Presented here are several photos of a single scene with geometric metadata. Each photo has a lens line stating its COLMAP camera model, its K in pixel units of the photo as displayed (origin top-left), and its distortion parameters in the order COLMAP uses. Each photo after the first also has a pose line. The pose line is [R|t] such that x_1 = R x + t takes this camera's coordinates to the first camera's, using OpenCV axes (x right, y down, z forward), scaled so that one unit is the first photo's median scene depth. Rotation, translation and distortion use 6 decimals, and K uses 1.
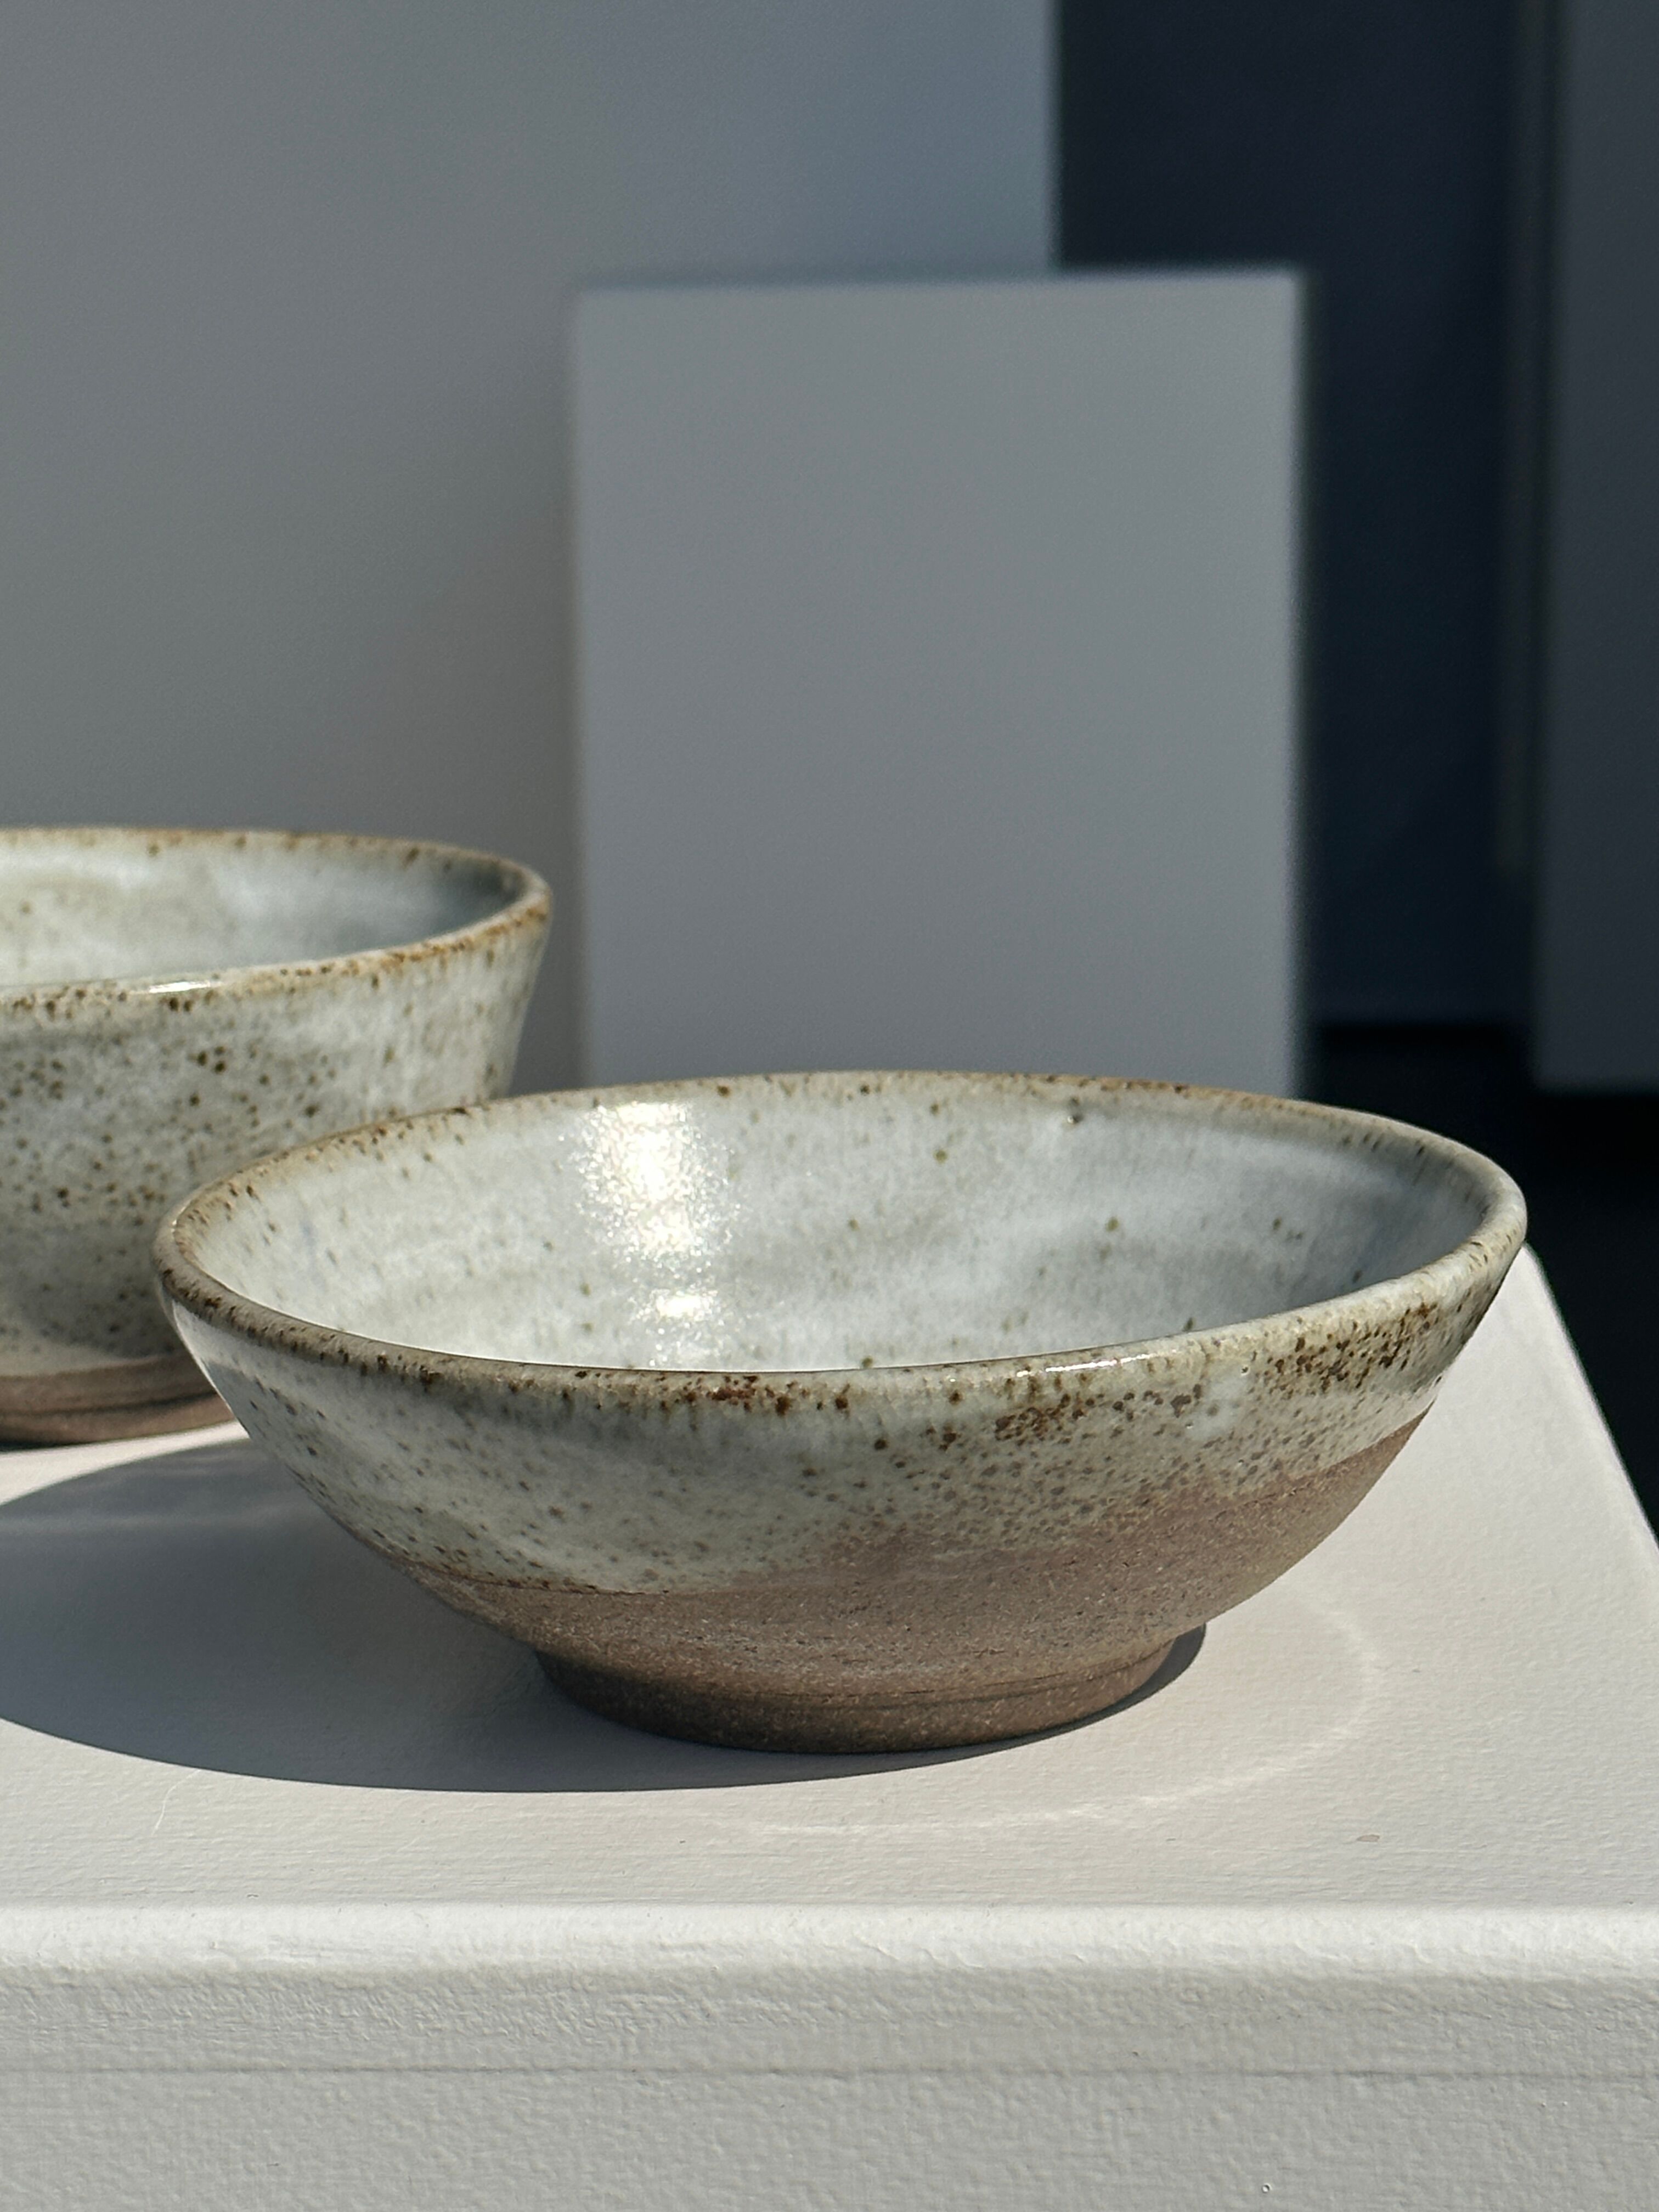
lens RADIAL K [[5017.4, 0, 820.6], [0, 5017.4, 1273.9], [0, 0, 1]] dist [0.140120, 0.000000]
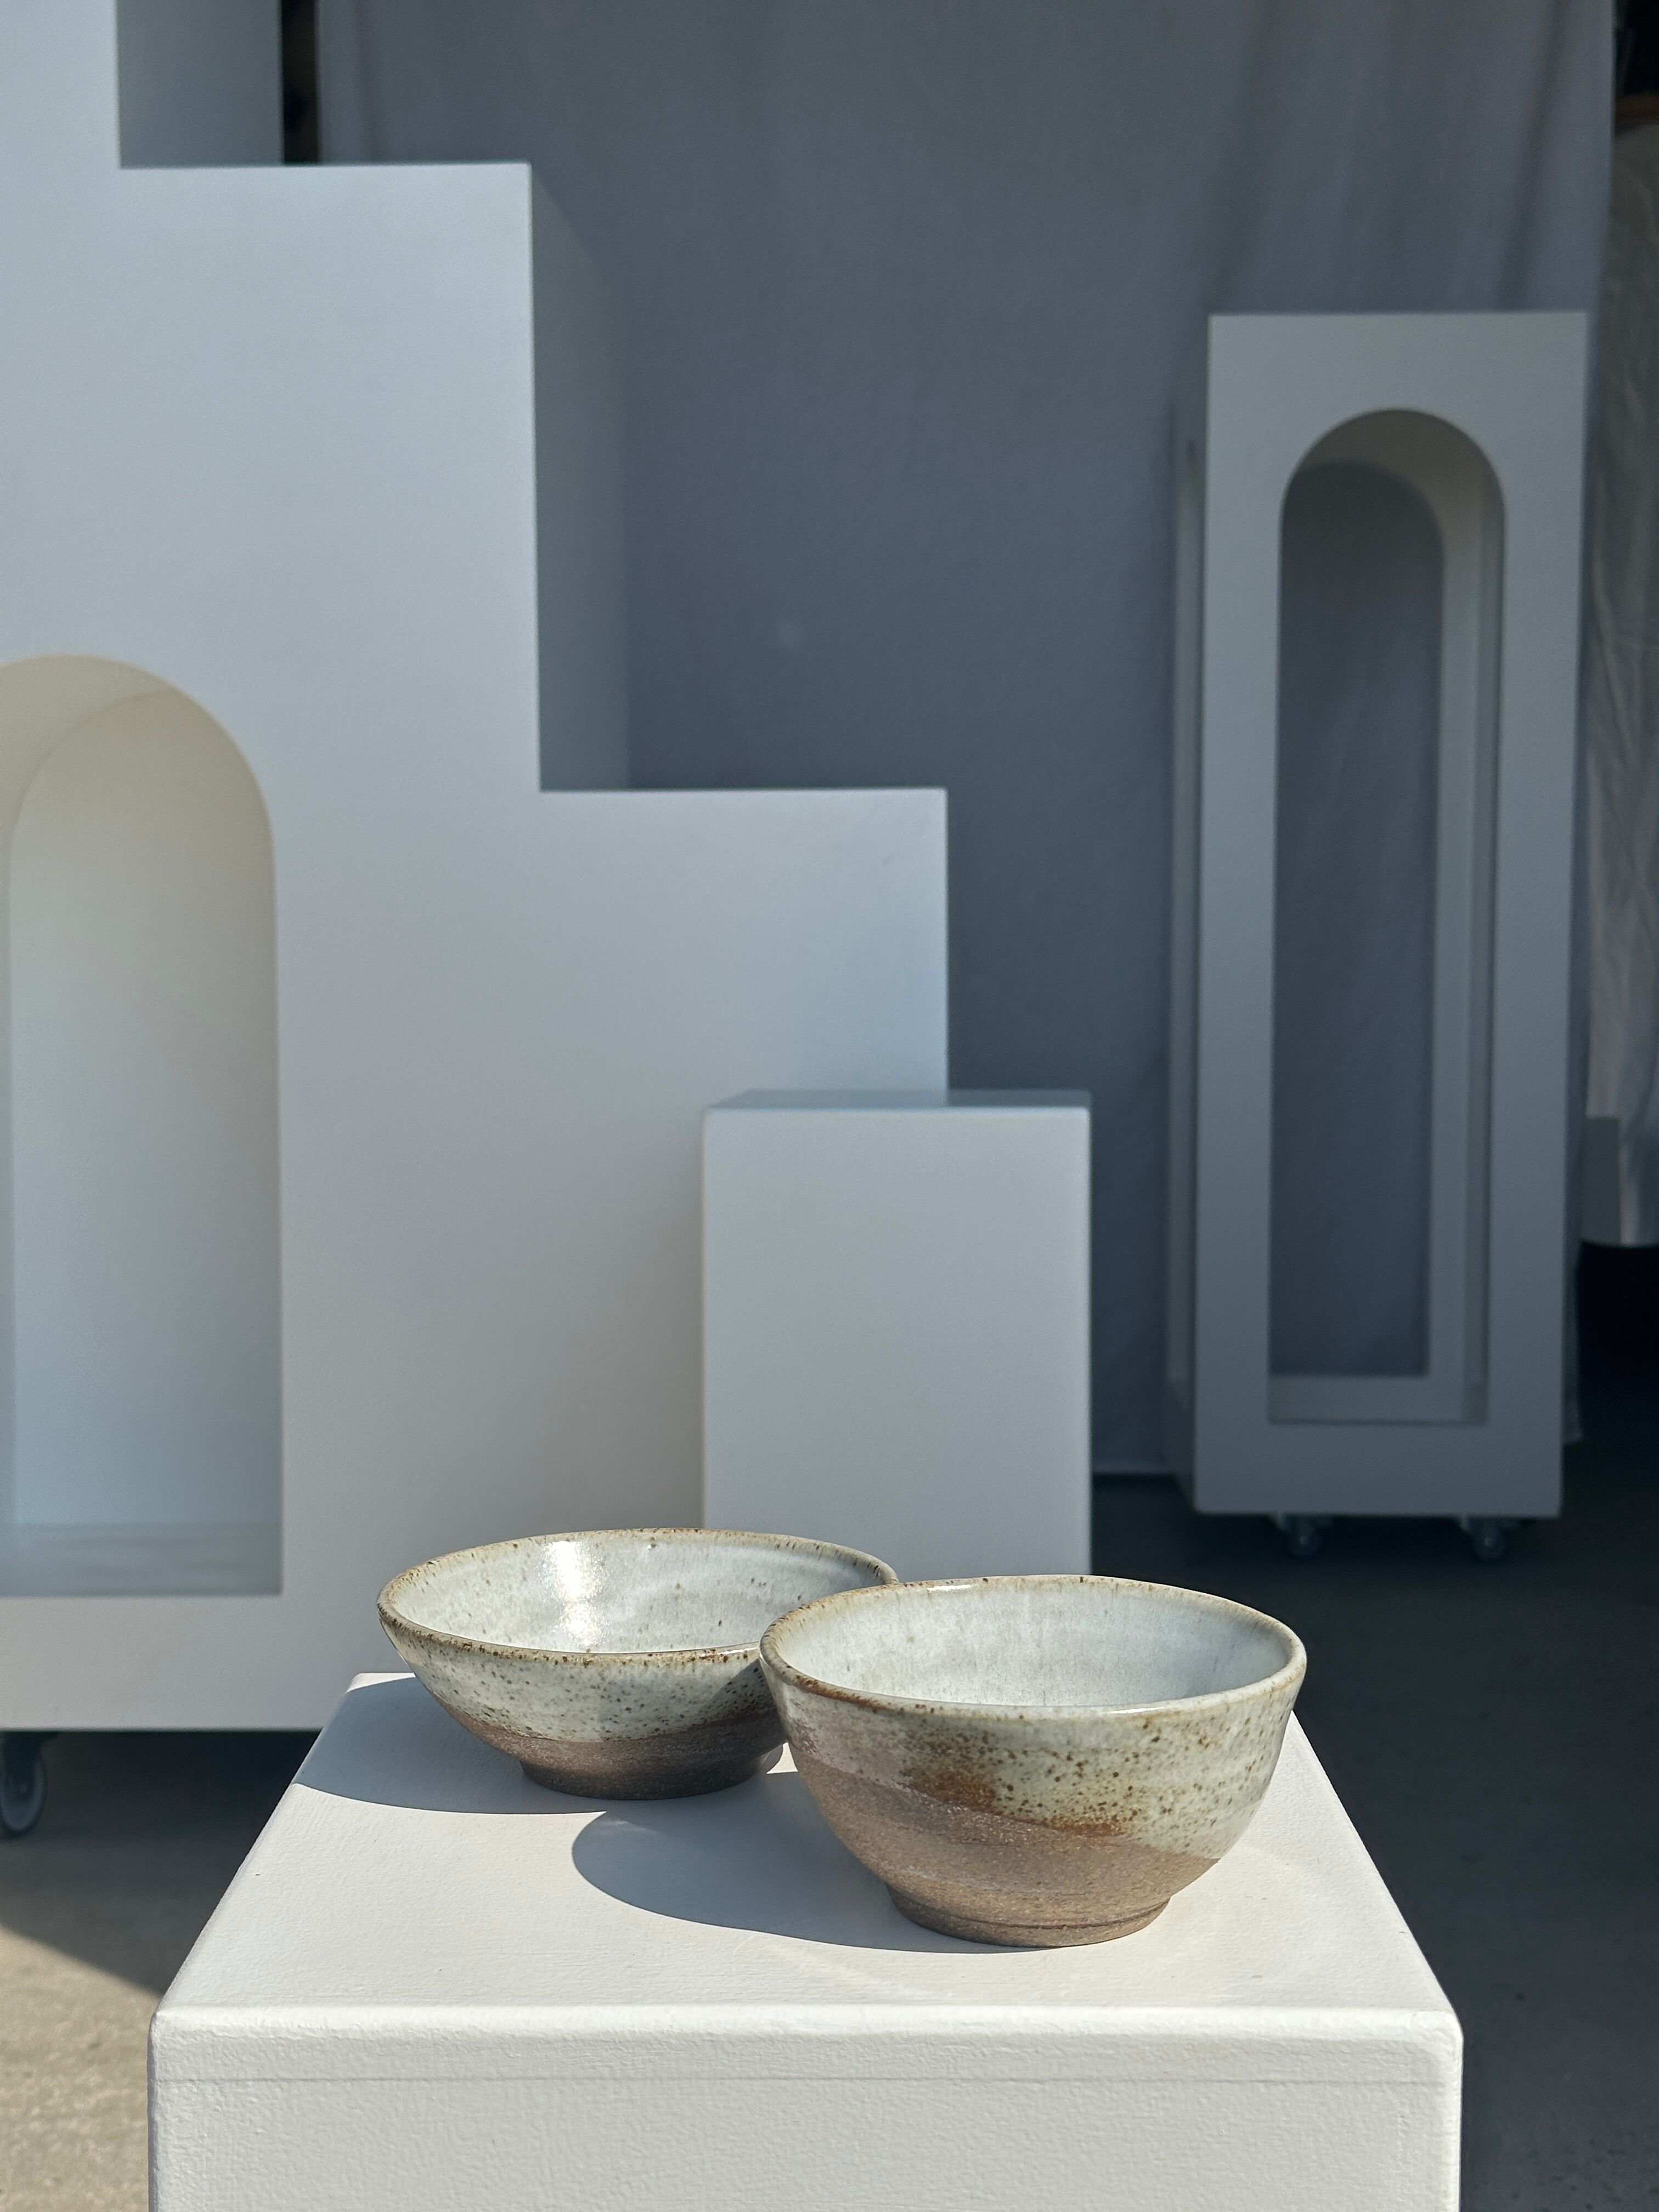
lens RADIAL K [[3061.9, 0, 829.4], [0, 3061.9, 1090.5], [0, 0, 1]] dist [0.097680, 0.000000]
pose [[0.999449, 0.009270, 0.031864, -0.144105], [-0.004066, 0.987165, -0.159654, -0.065886], [-0.032935, 0.159436, 0.986659, -0.491101]]
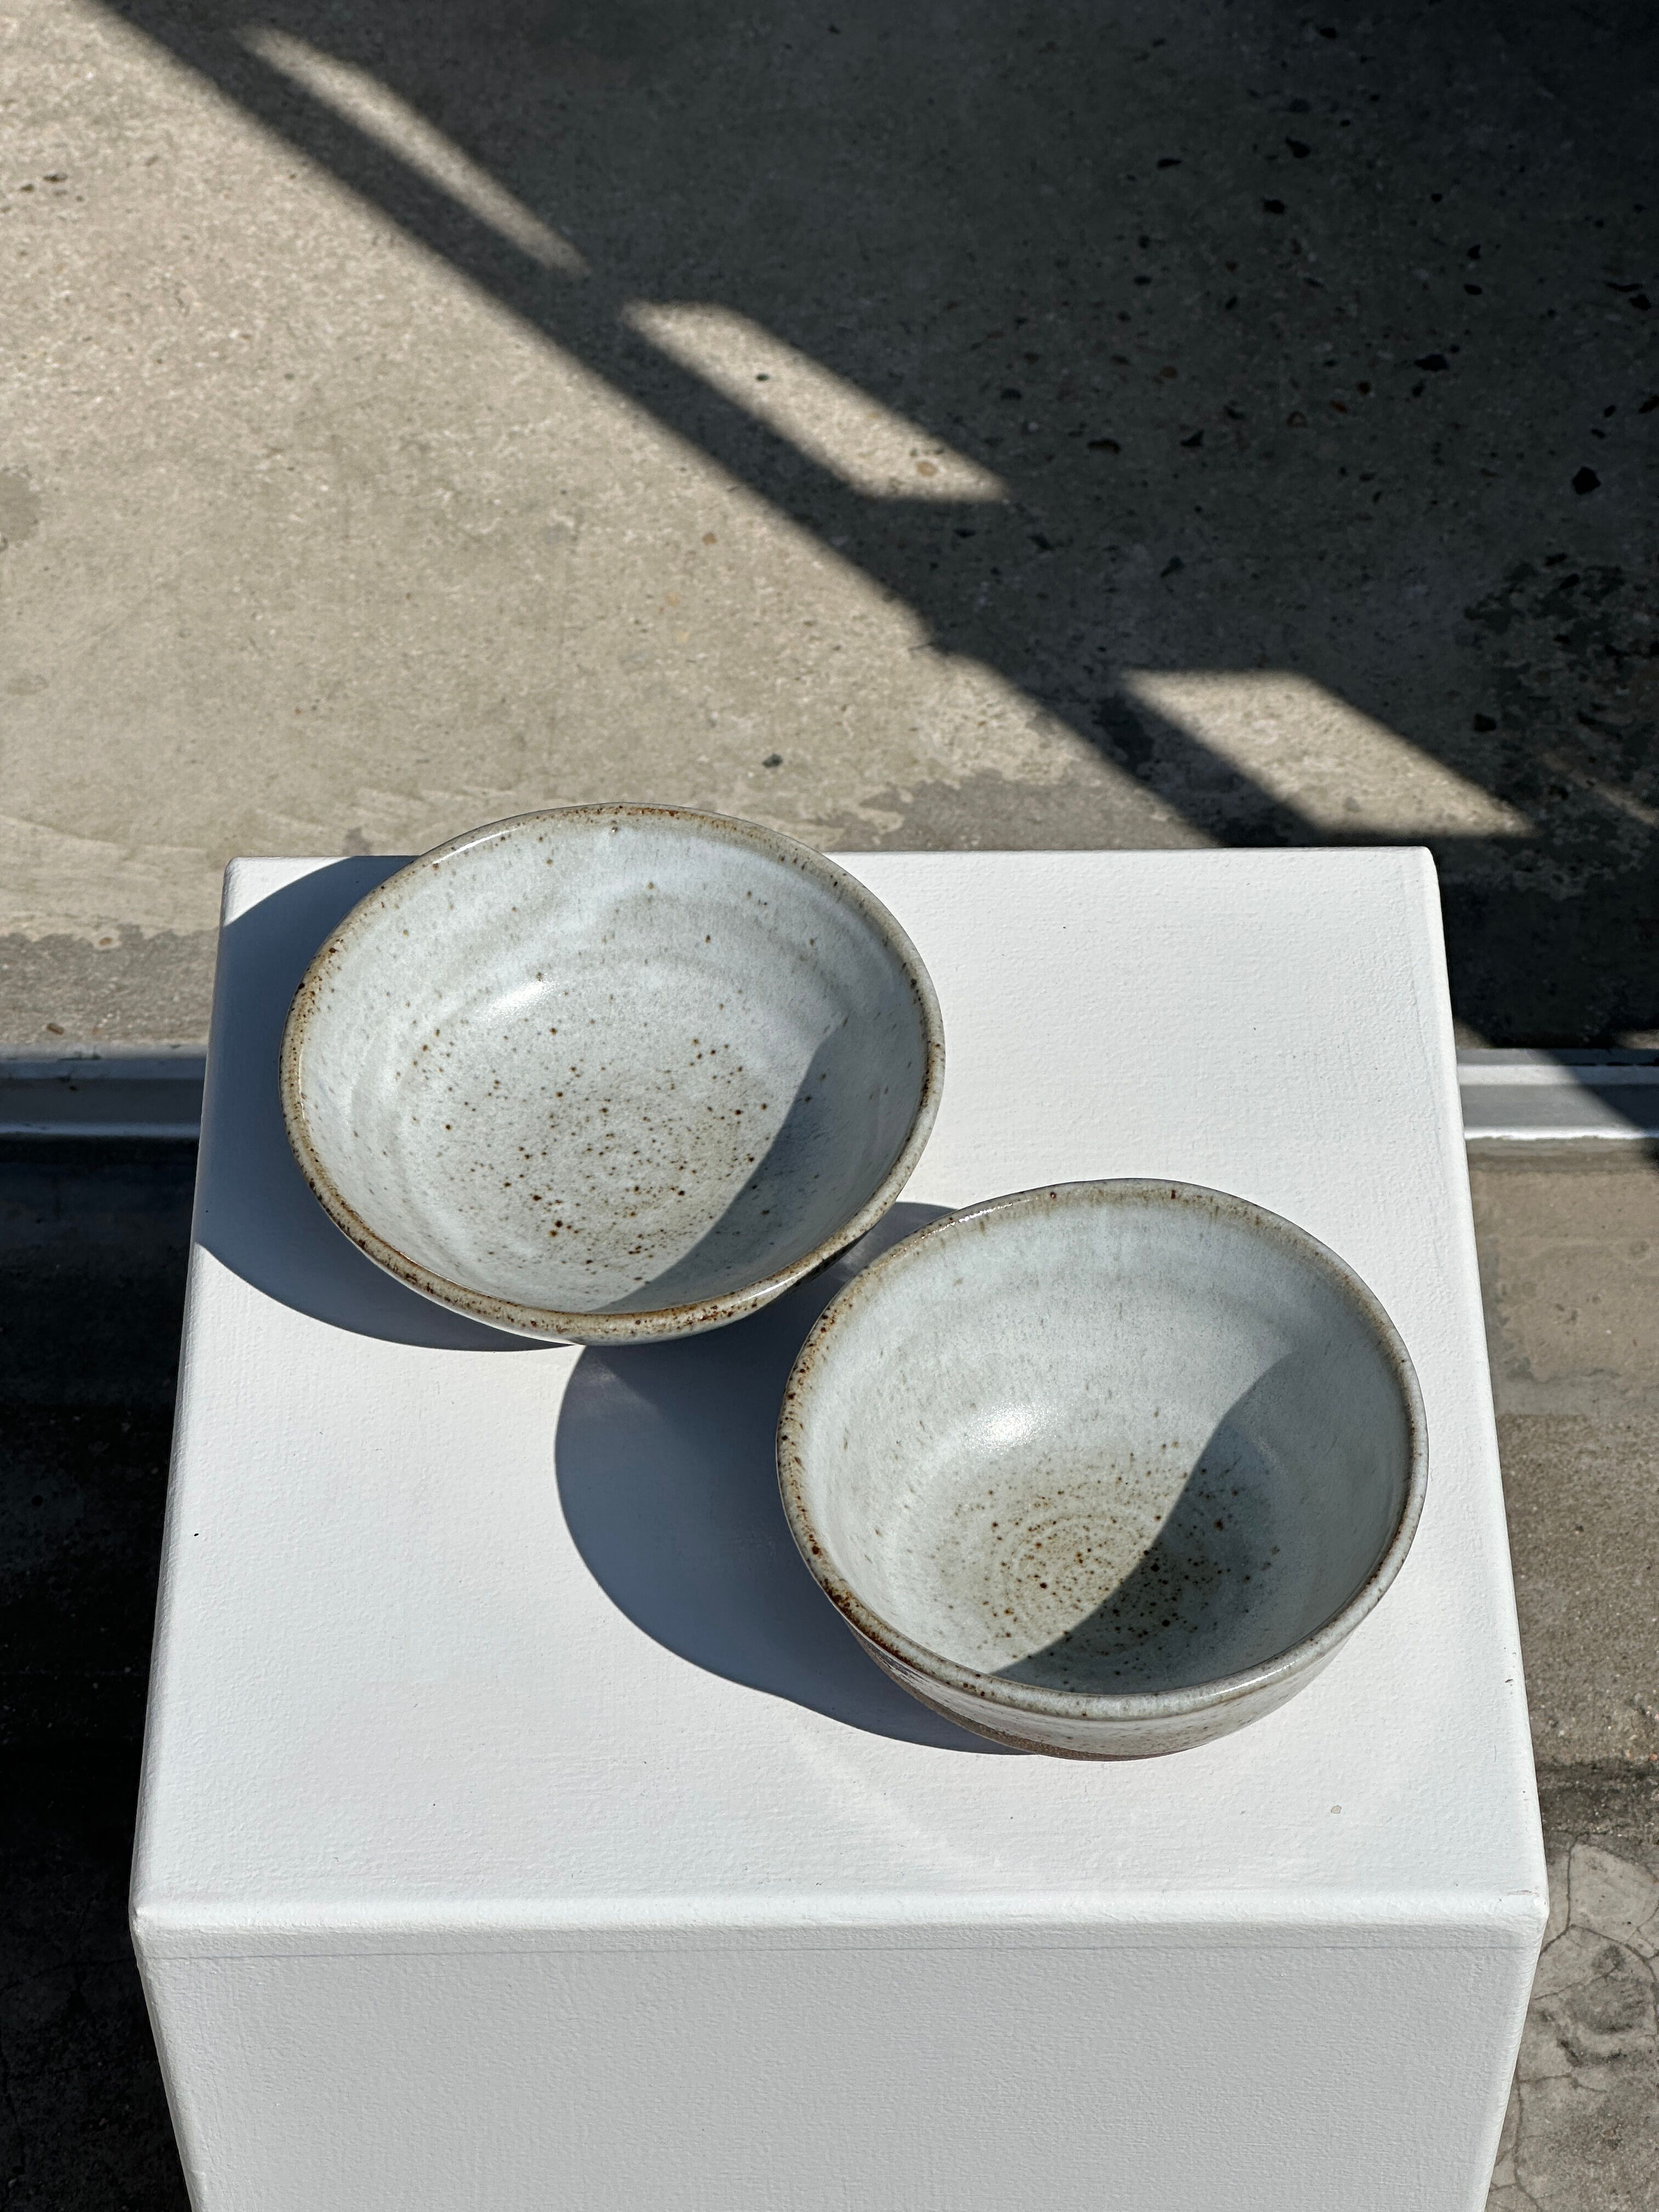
lens RADIAL K [[5017.4, 0, 834.6], [0, 5017.4, 1153.5], [0, 0, 1]] dist [0.140120, 0.000000]
pose [[0.999095, -0.028503, 0.031576, -0.166905], [0.002656, 0.782647, 0.622460, -1.475018], [-0.042455, -0.621813, 0.782015, -0.492607]]
